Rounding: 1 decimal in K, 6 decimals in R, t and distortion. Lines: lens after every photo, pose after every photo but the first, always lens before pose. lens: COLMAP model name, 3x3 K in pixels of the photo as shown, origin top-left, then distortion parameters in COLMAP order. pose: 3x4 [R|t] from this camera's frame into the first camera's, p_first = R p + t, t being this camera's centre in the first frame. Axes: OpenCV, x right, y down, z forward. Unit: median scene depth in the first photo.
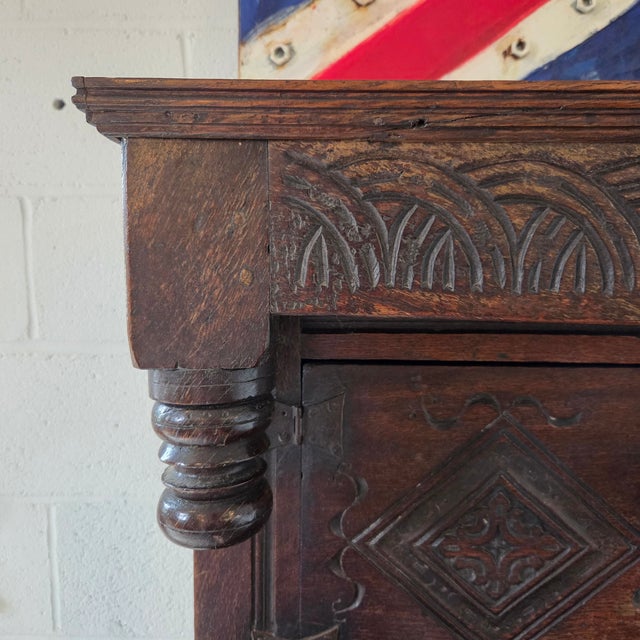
lens RADIAL K [[583.2, 0, 320.1], [0, 583.2, 318.2], [0, 0, 1]] dist [0.039681, 0.000000]
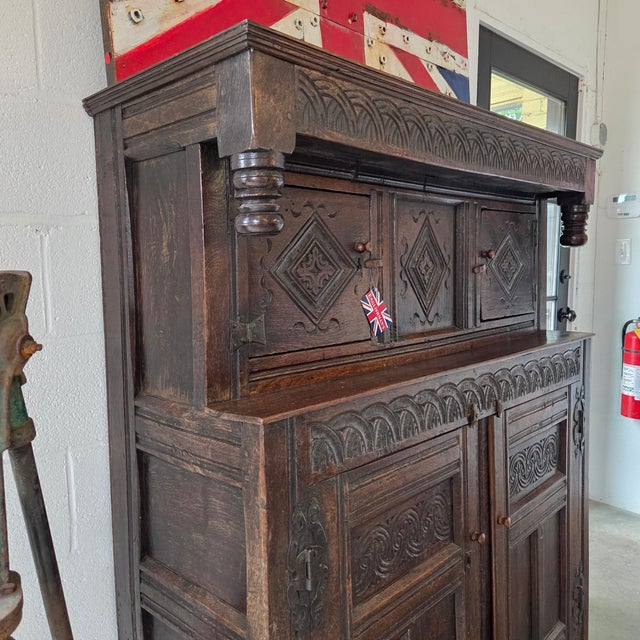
lens RADIAL K [[583.2, 0, 317.1], [0, 583.2, 316.3], [0, 0, 1]] dist [0.039681, 0.000000]
pose [[0.680564, -0.076710, 0.728662, -1.962780], [0.097079, 0.995177, 0.014096, 0.768714], [-0.726229, 0.061144, 0.684729, -0.782736]]
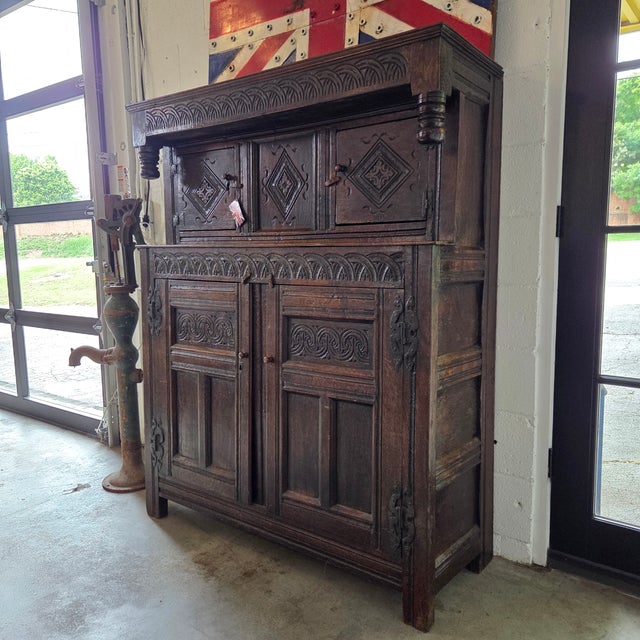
lens RADIAL K [[583.2, 0, 320.2], [0, 583.2, 320.9], [0, 0, 1]] dist [0.039681, 0.000000]
pose [[0.805769, 0.060434, -0.589138, 5.676520], [-0.060004, 0.997992, 0.020306, 1.843109], [0.589182, 0.018988, 0.807777, -3.240010]]
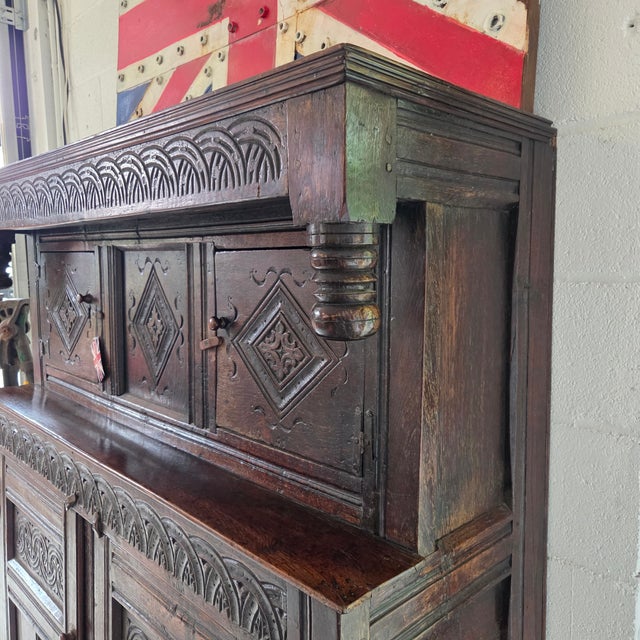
lens RADIAL K [[583.2, 0, 303.5], [0, 583.2, 306.5], [0, 0, 1]] dist [0.039681, 0.000000]
pose [[0.699138, 0.056423, -0.712757, 4.763918], [-0.073110, 0.997298, 0.007235, 0.348195], [0.711239, 0.047051, 0.701373, -0.333374]]
